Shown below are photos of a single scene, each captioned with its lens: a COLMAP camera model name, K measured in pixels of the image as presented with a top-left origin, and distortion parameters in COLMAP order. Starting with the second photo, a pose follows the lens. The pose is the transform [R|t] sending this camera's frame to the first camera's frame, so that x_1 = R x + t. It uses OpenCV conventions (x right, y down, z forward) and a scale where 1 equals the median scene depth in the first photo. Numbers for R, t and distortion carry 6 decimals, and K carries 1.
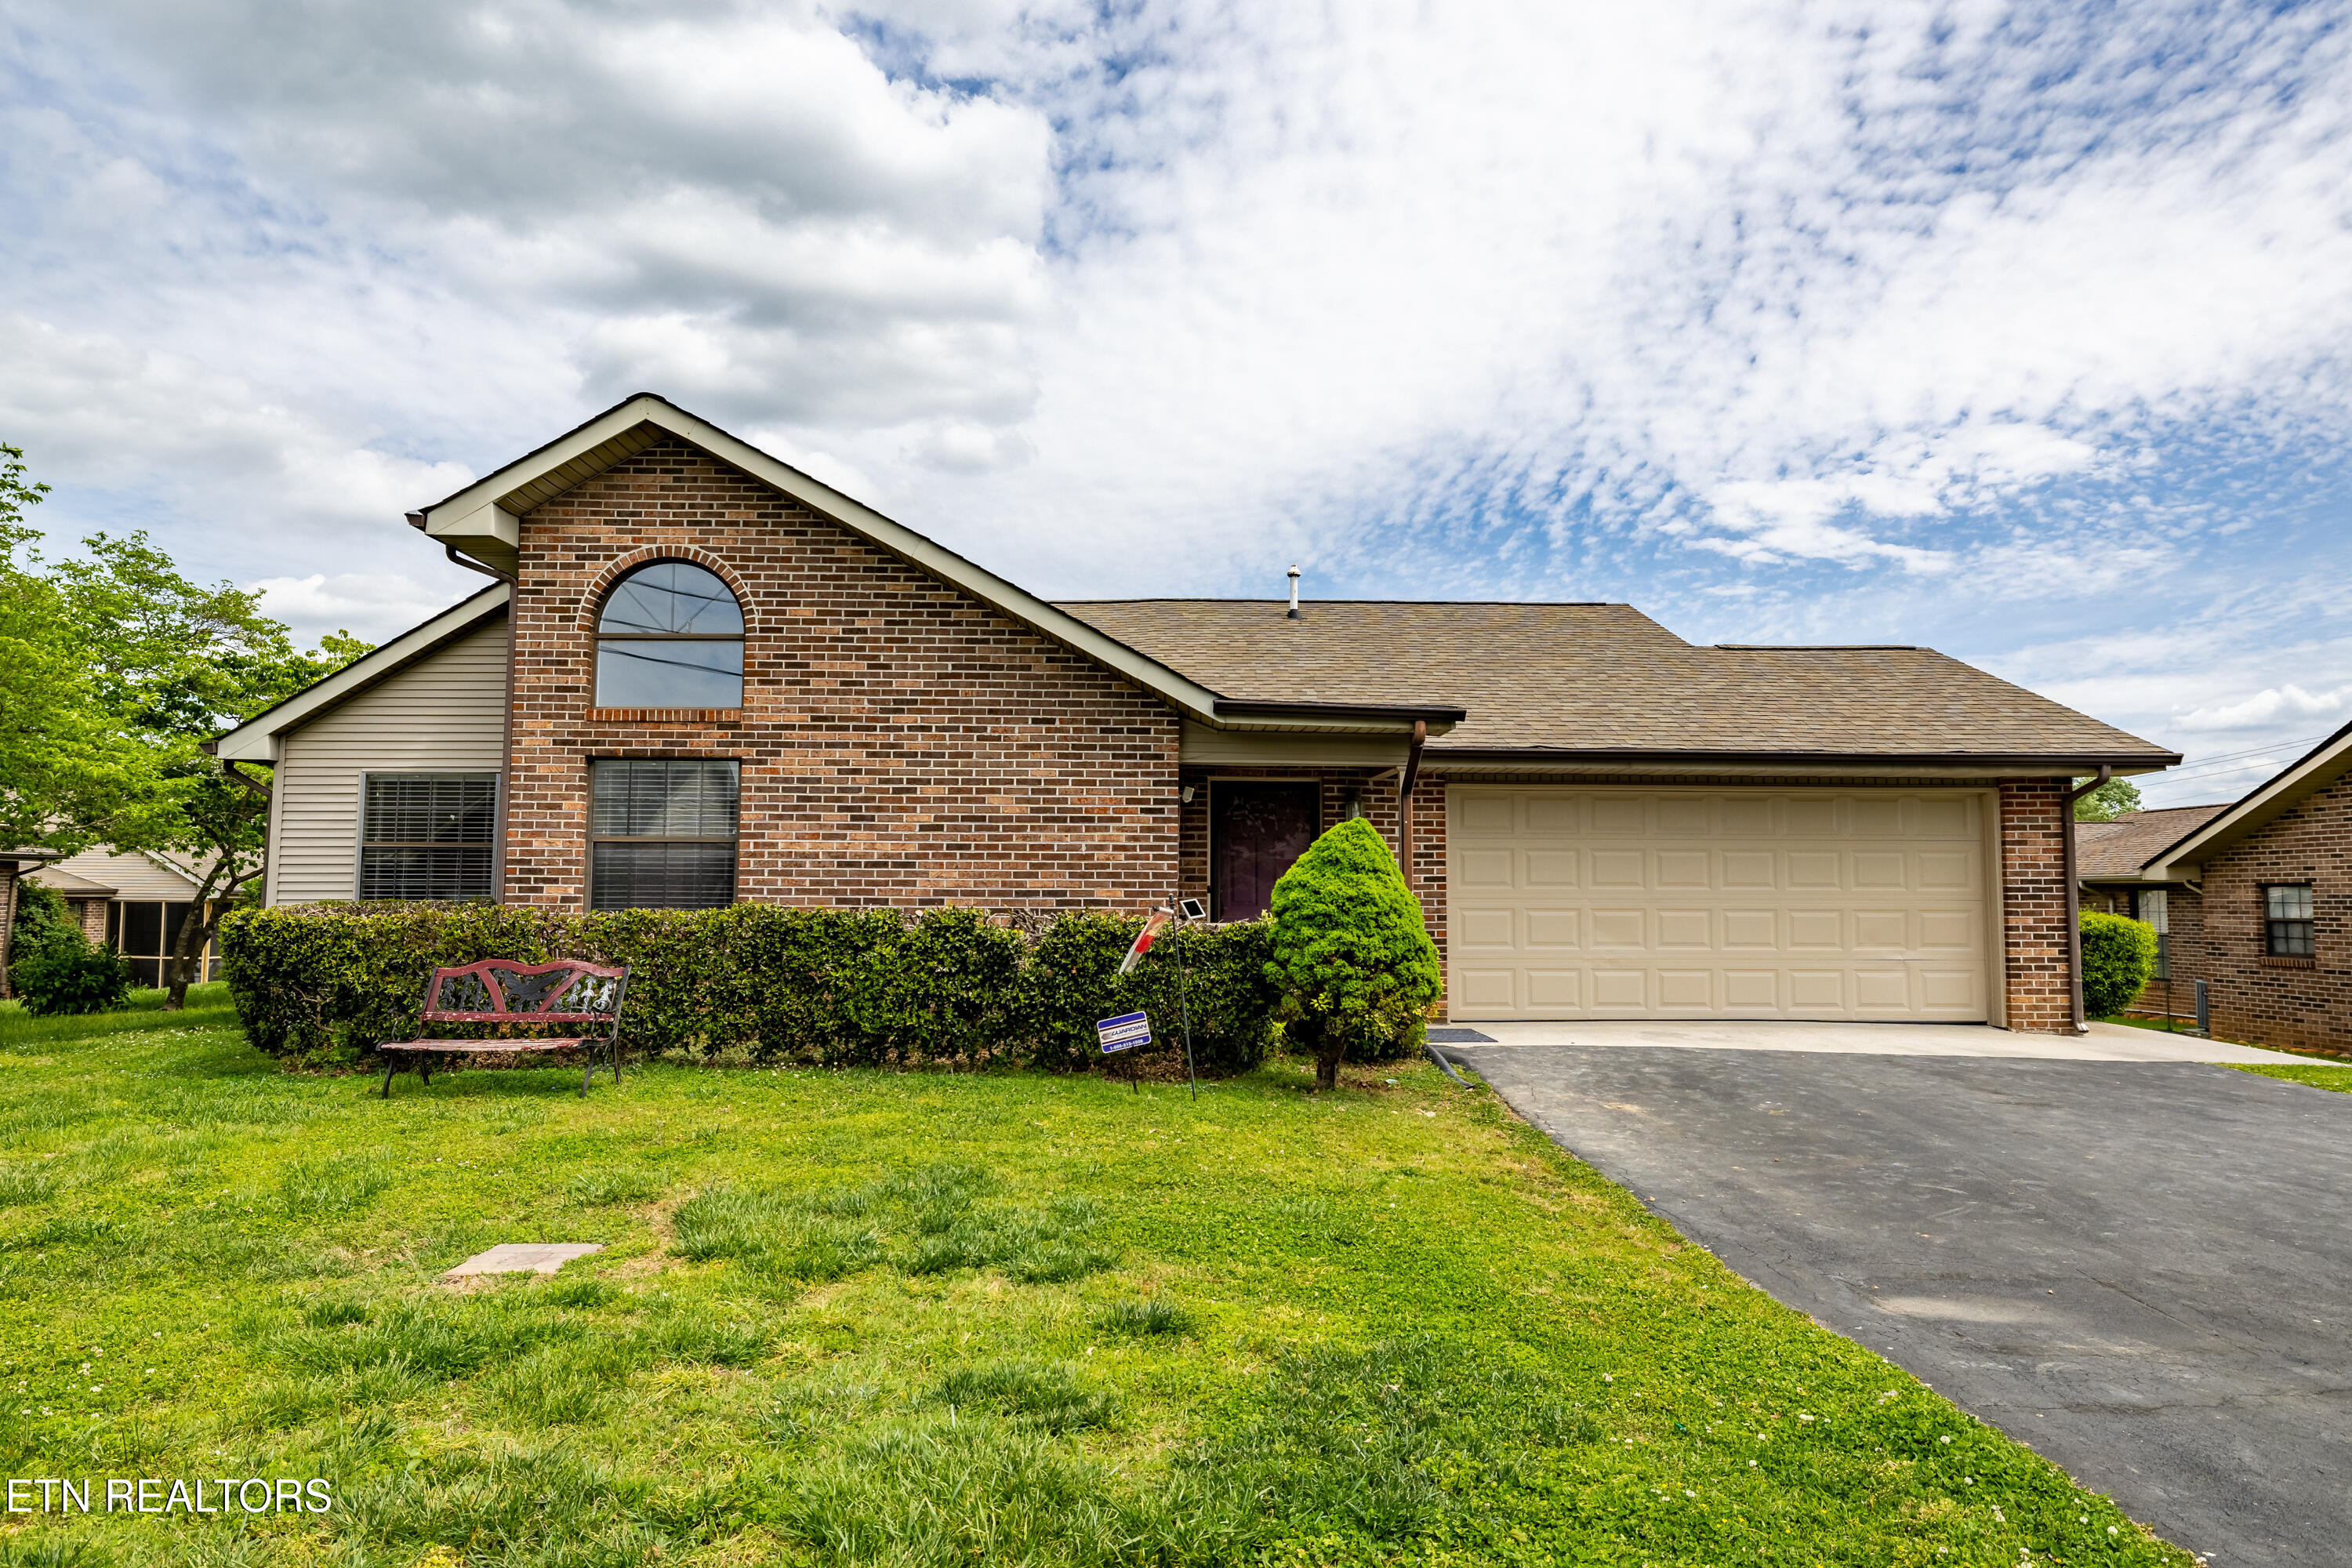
lens RADIAL K [[1464.7, 0, 1169.6], [0, 1464.7, 775.4], [0, 0, 1]] dist [-0.004102, -0.003600]
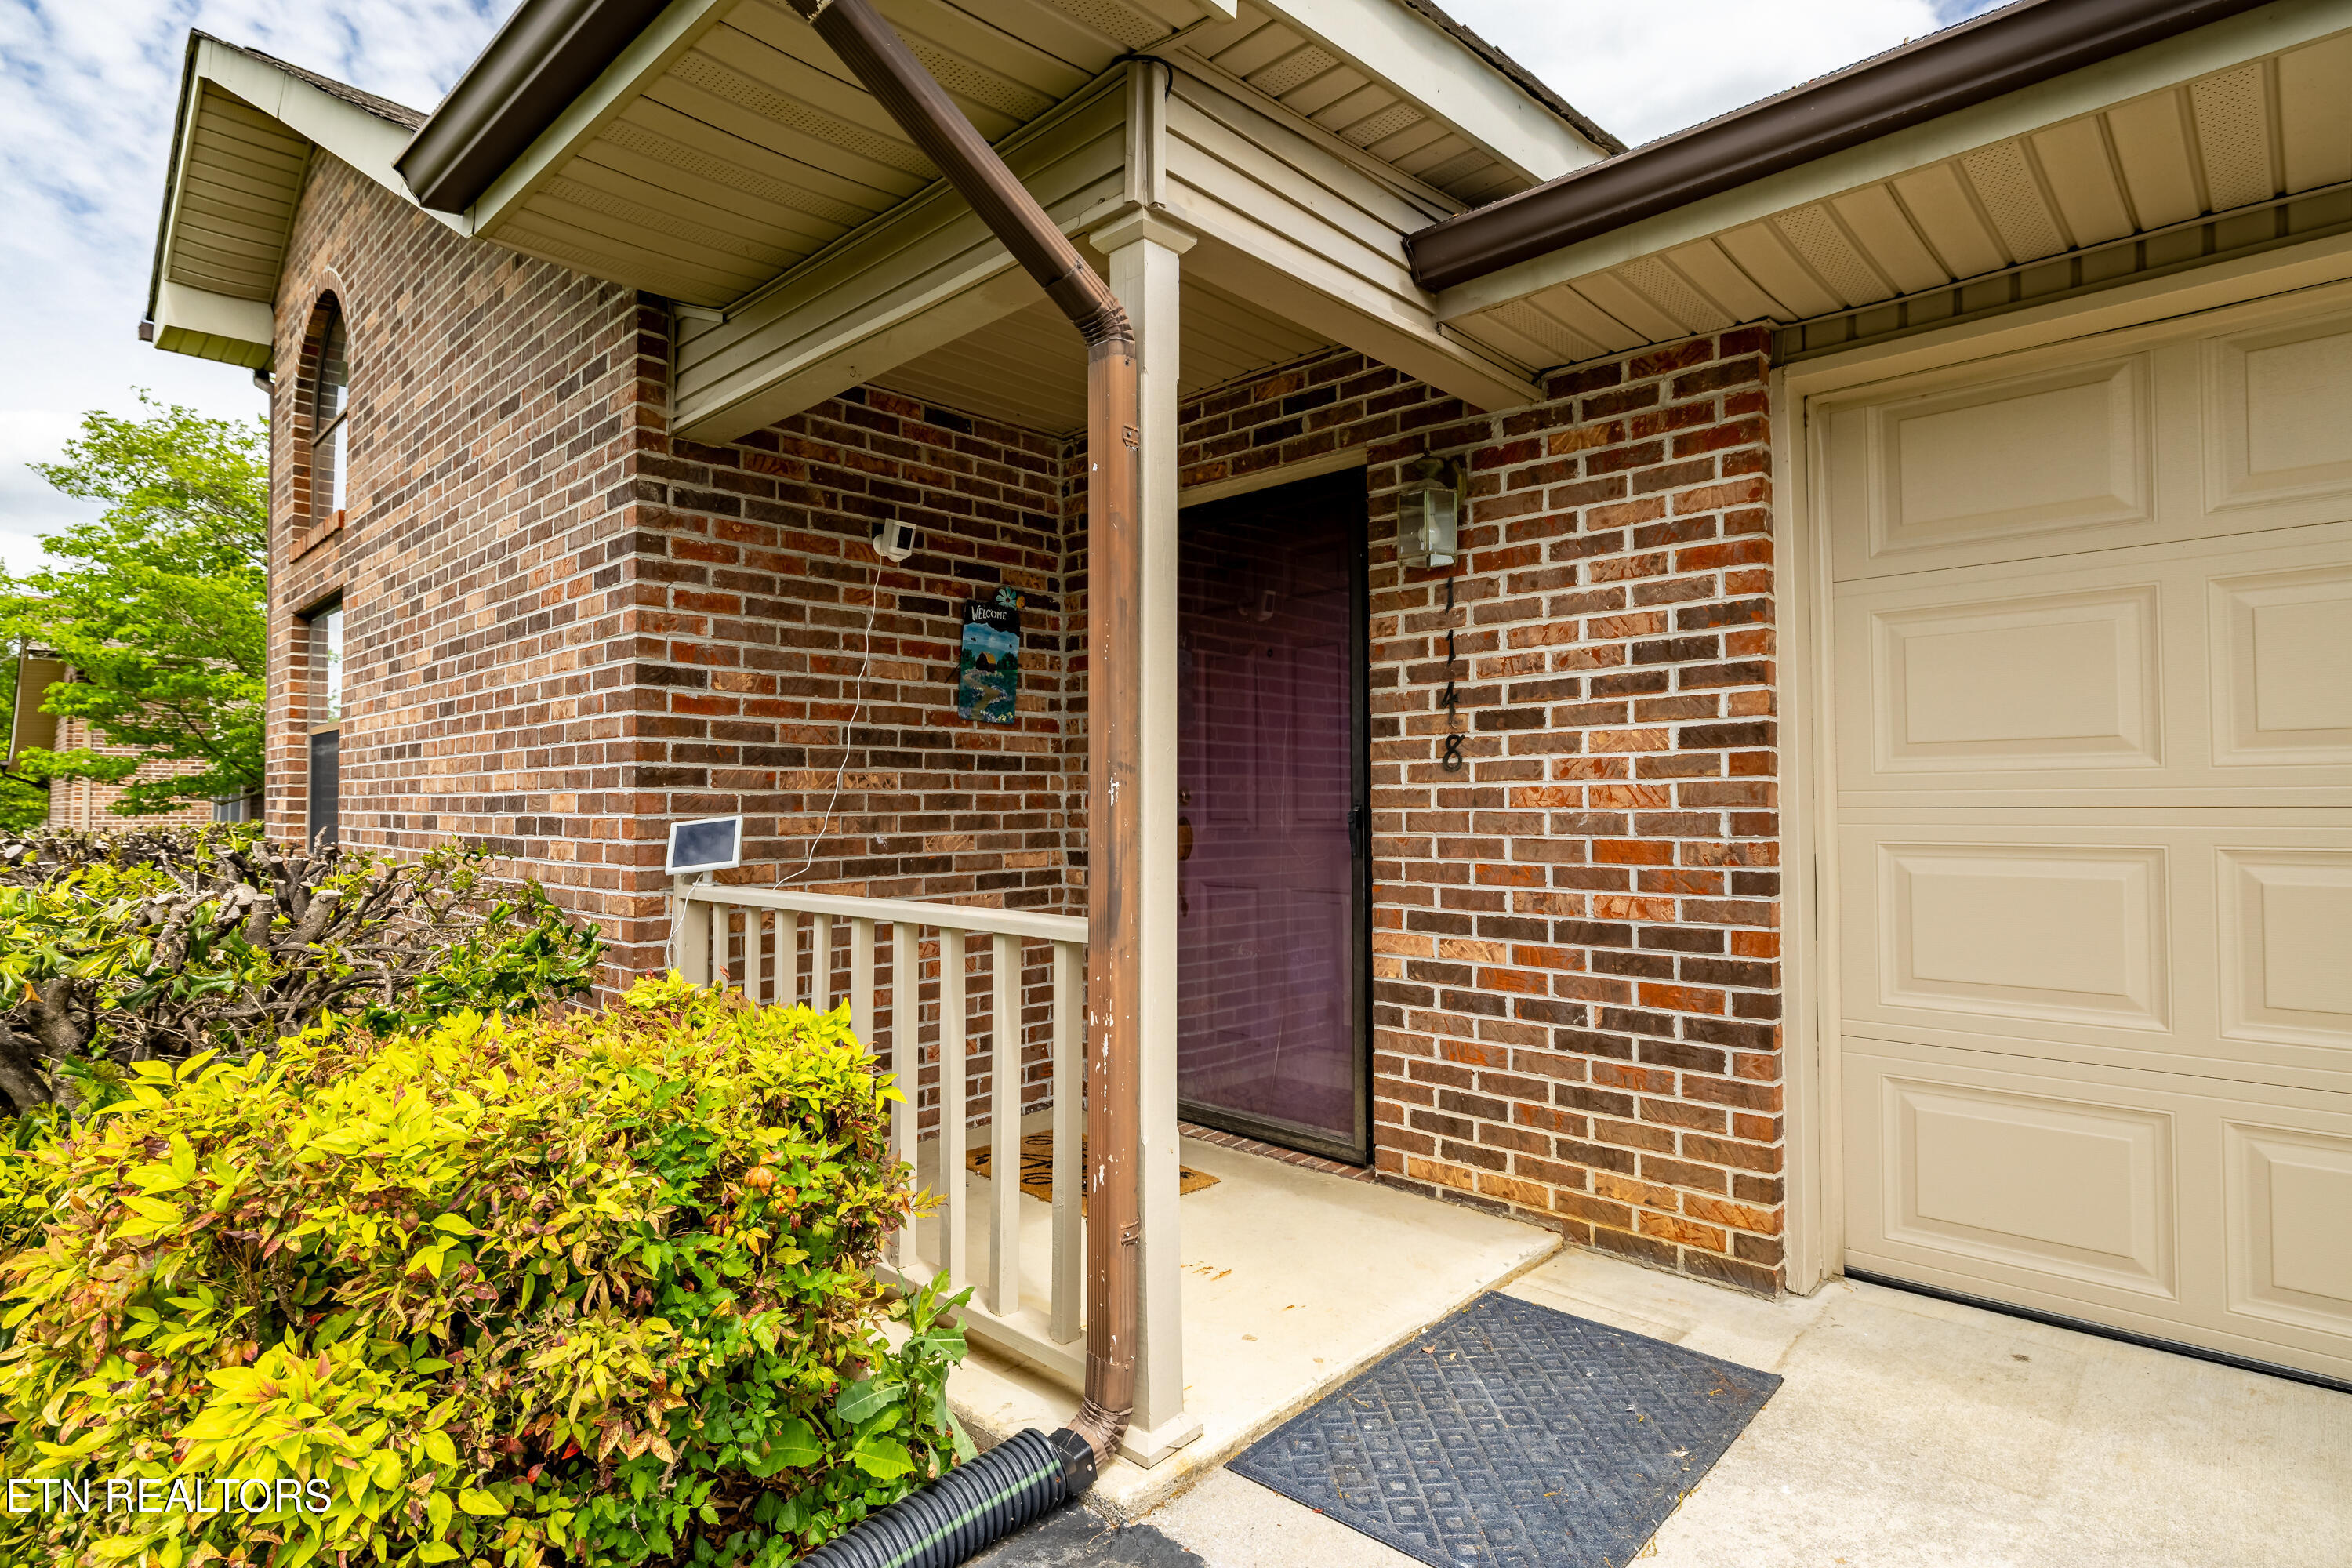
lens RADIAL K [[1193.4, 0, 1170.9], [0, 1193.4, 778.7], [0, 0, 1]] dist [-0.004475, -0.000102]
pose [[0.707725, -0.023738, -0.706089, 0.297855], [0.065449, 0.997340, 0.032071, 0.074150], [0.703450, -0.068910, 0.707397, 0.883774]]
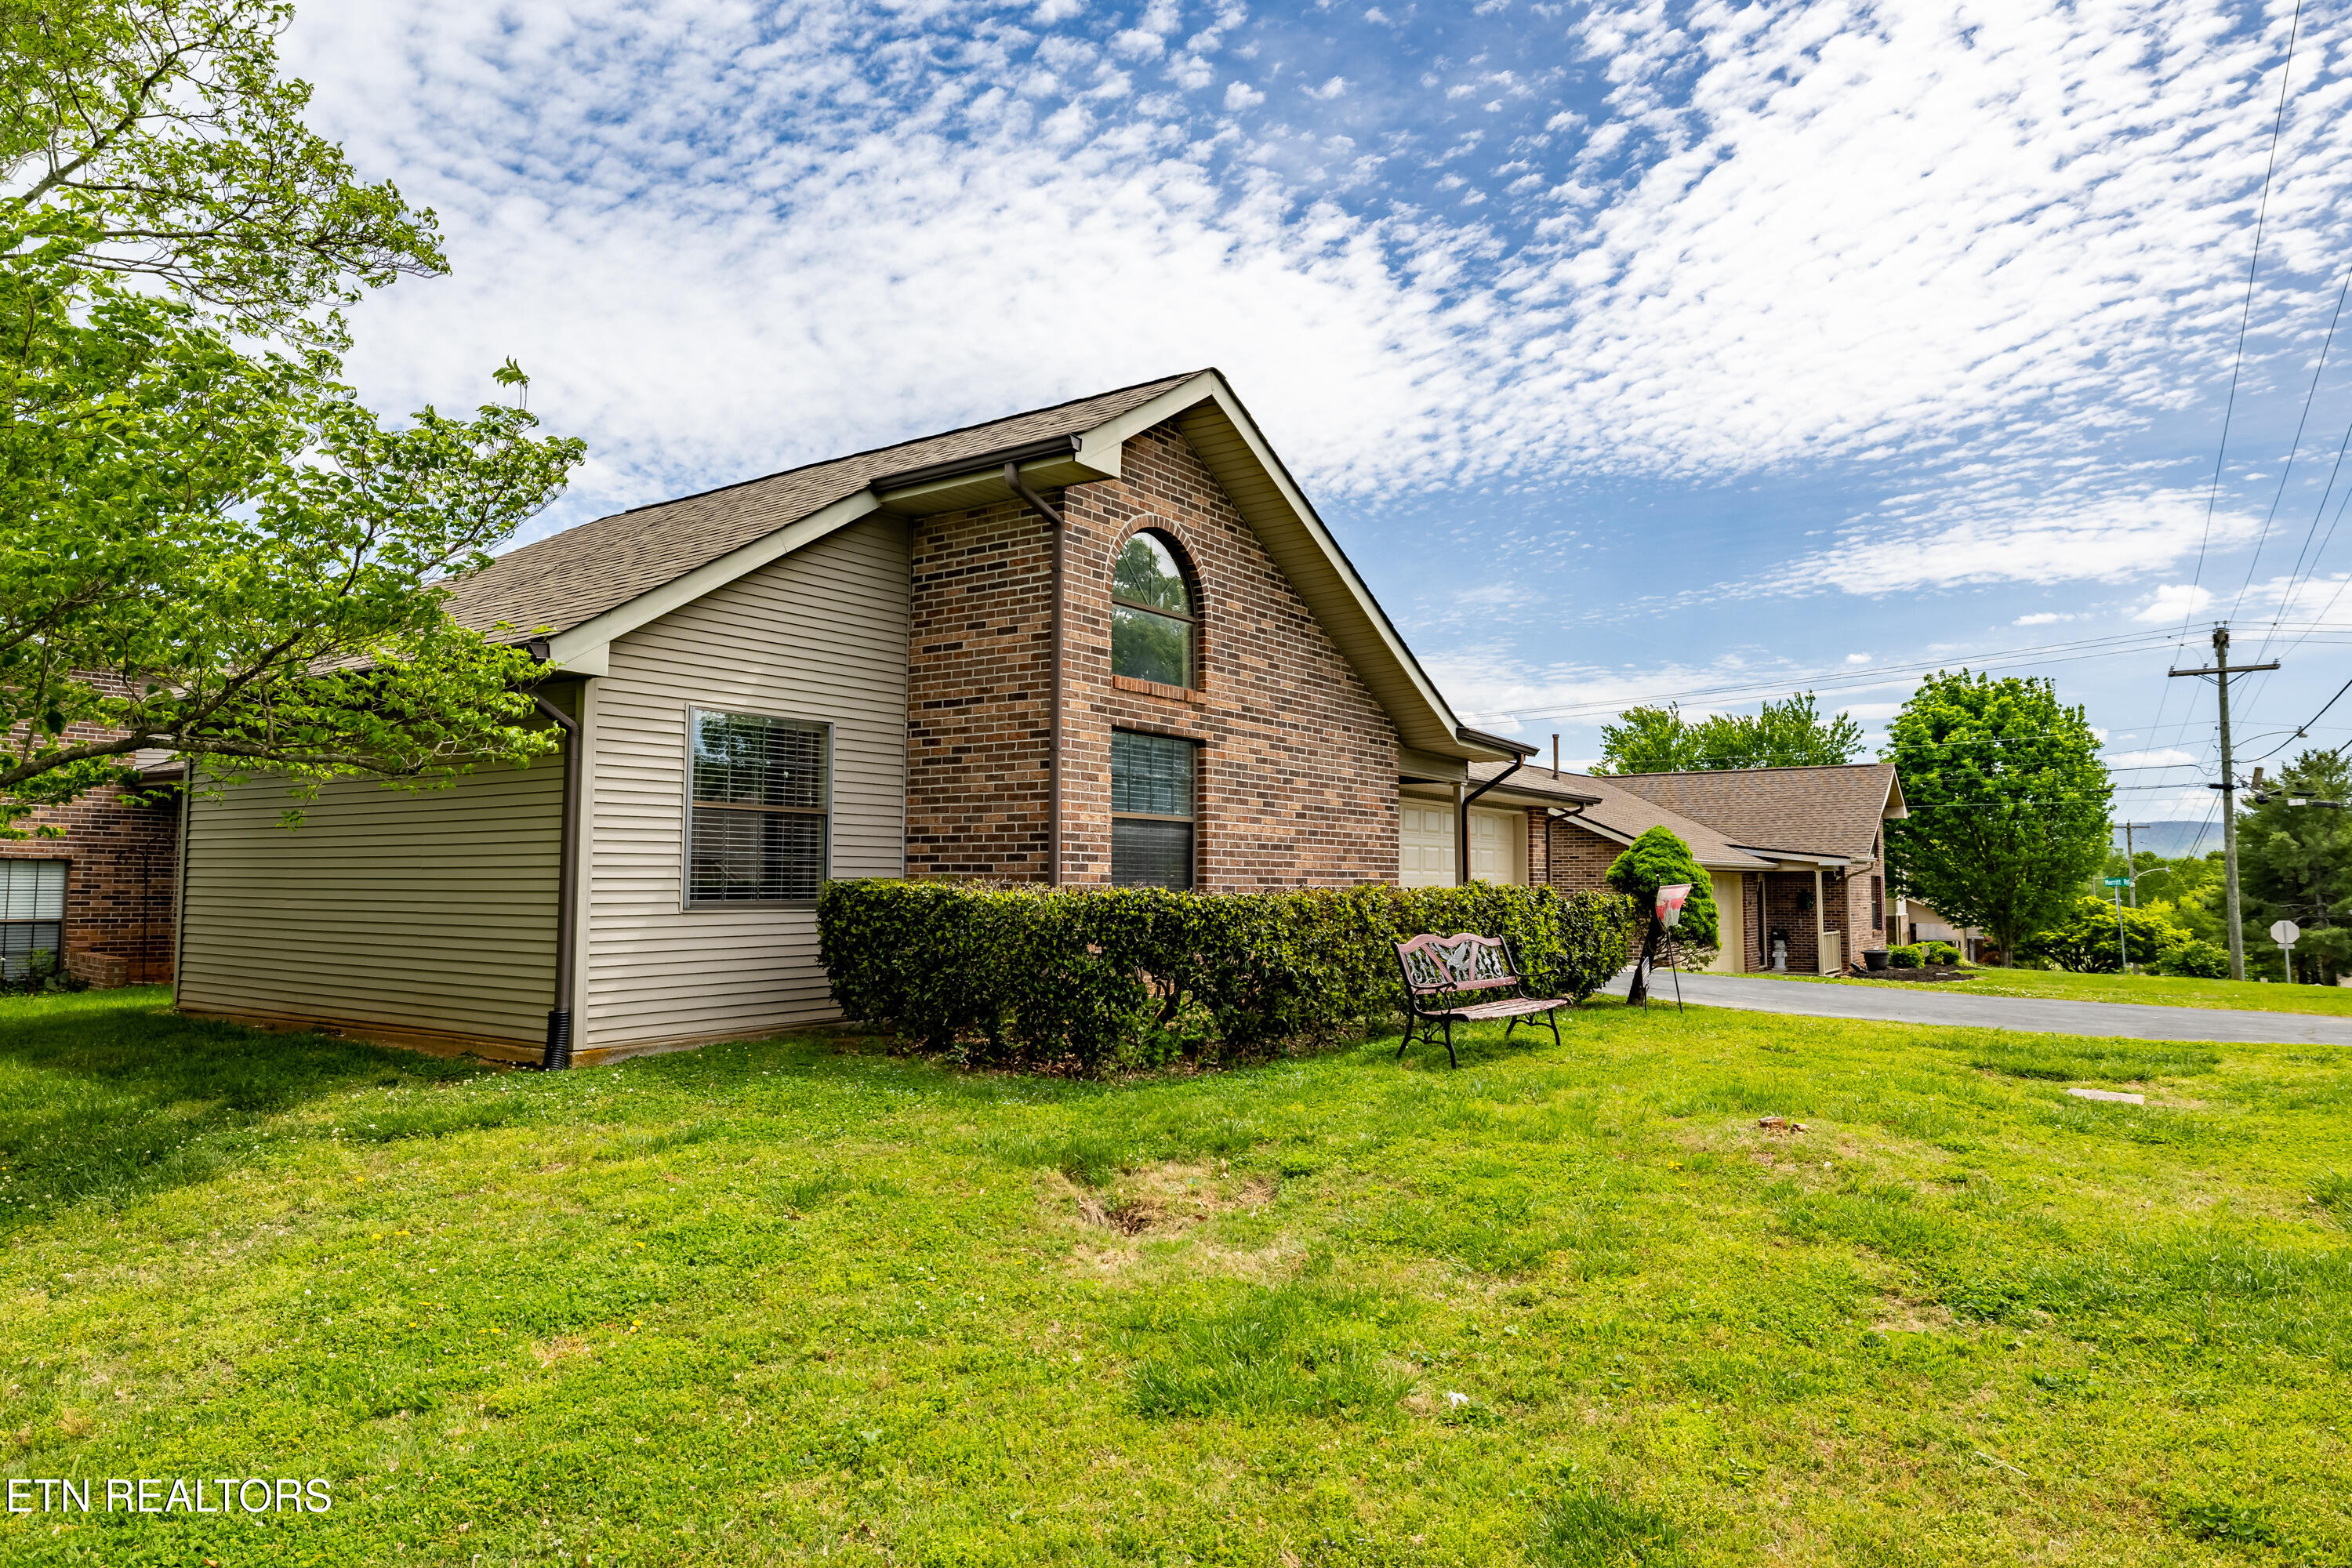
lens RADIAL K [[1486.4, 0, 1174.6], [0, 1486.4, 789.8], [0, 0, 1]] dist [0.008609, -0.000594]
pose [[0.588202, 0.050947, 0.807108, -1.137614], [-0.066288, 0.997693, -0.014668, 0.039020], [-0.805993, -0.044874, 0.590222, 0.402333]]
